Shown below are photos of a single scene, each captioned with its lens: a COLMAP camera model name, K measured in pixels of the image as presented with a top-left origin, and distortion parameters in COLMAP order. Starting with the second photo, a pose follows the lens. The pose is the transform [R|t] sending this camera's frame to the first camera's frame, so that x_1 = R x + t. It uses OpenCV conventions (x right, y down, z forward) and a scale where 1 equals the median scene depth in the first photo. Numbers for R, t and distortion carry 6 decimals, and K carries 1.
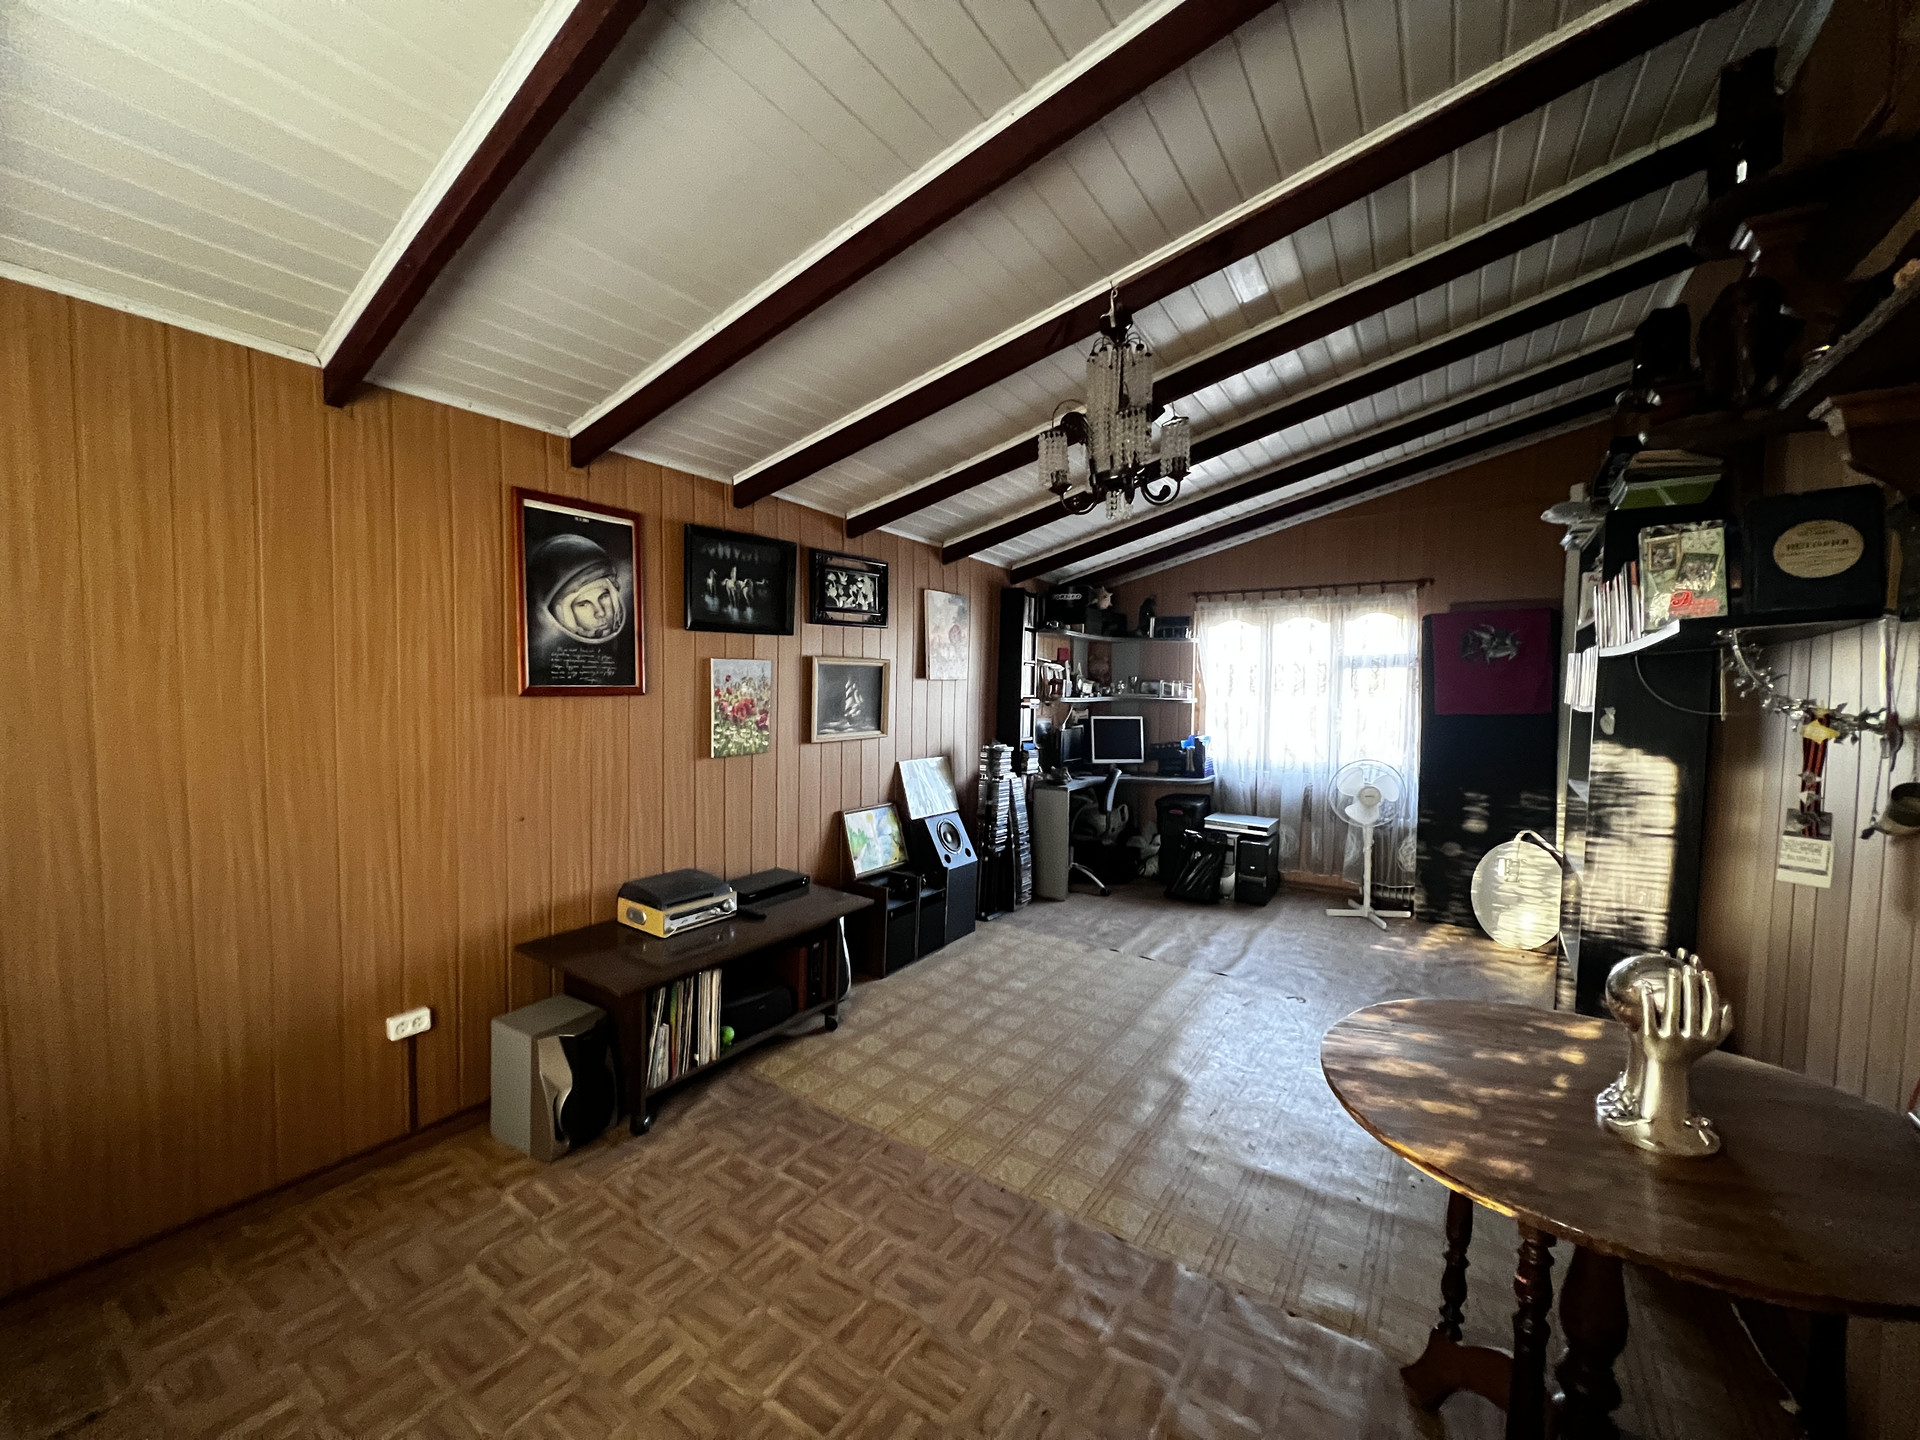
lens RADIAL K [[769.3, 0, 960.5], [0, 769.3, 724.9], [0, 0, 1]] dist [-0.001439, 0.000111]
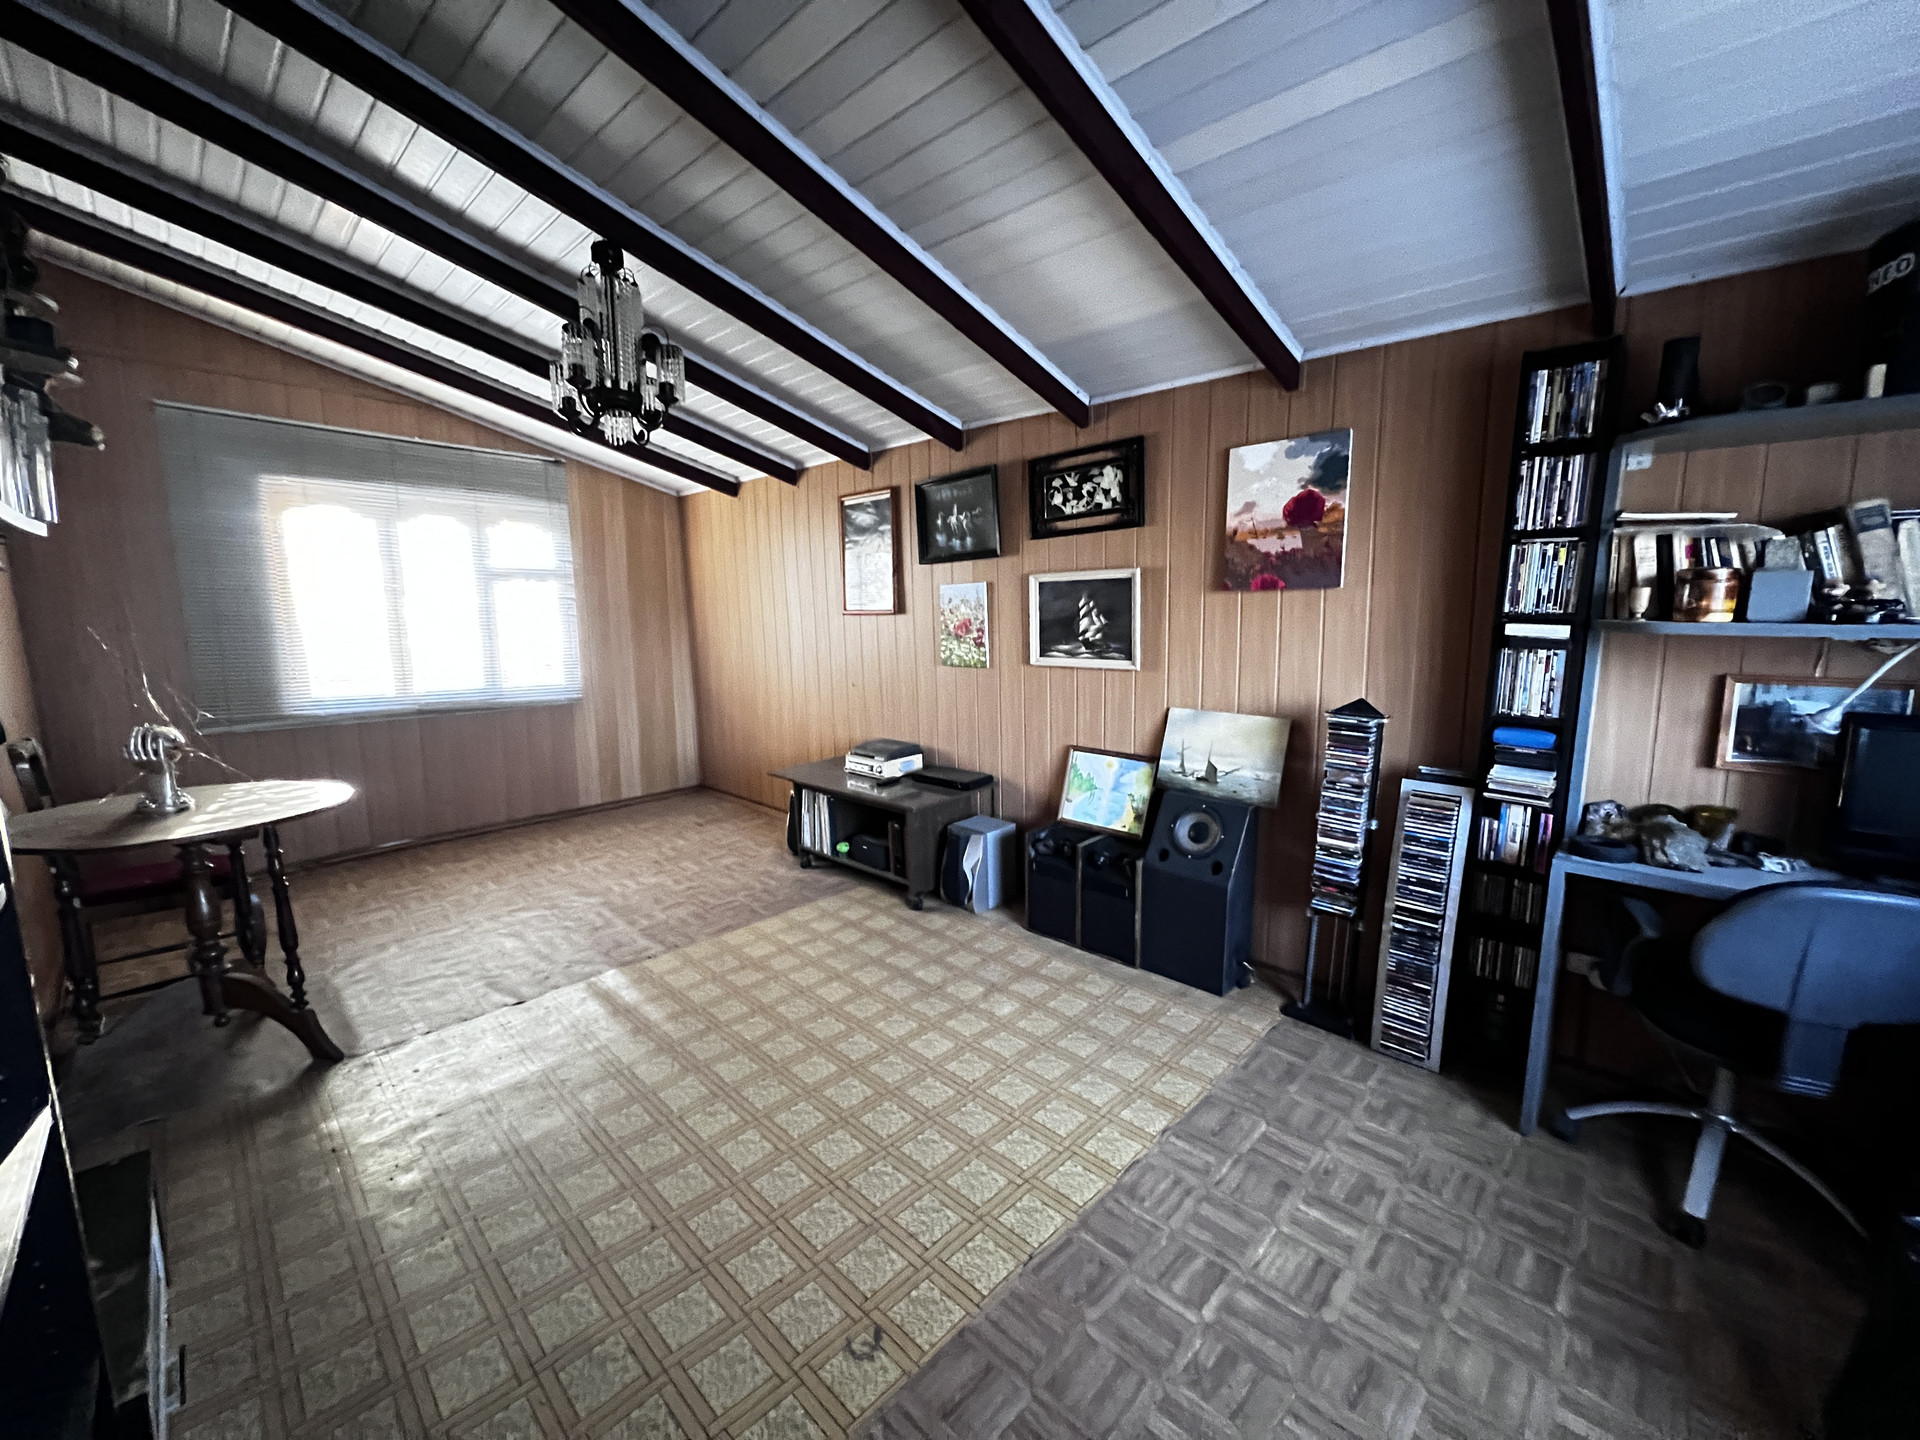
lens RADIAL K [[774.7, 0, 959.0], [0, 774.7, 724.6], [0, 0, 1]] dist [-0.000862, 0.000088]
pose [[-0.193352, 0.127563, -0.972801, 0.794417], [-0.048519, 0.989055, 0.139338, -0.033709], [0.979929, 0.074141, -0.185047, 1.105619]]
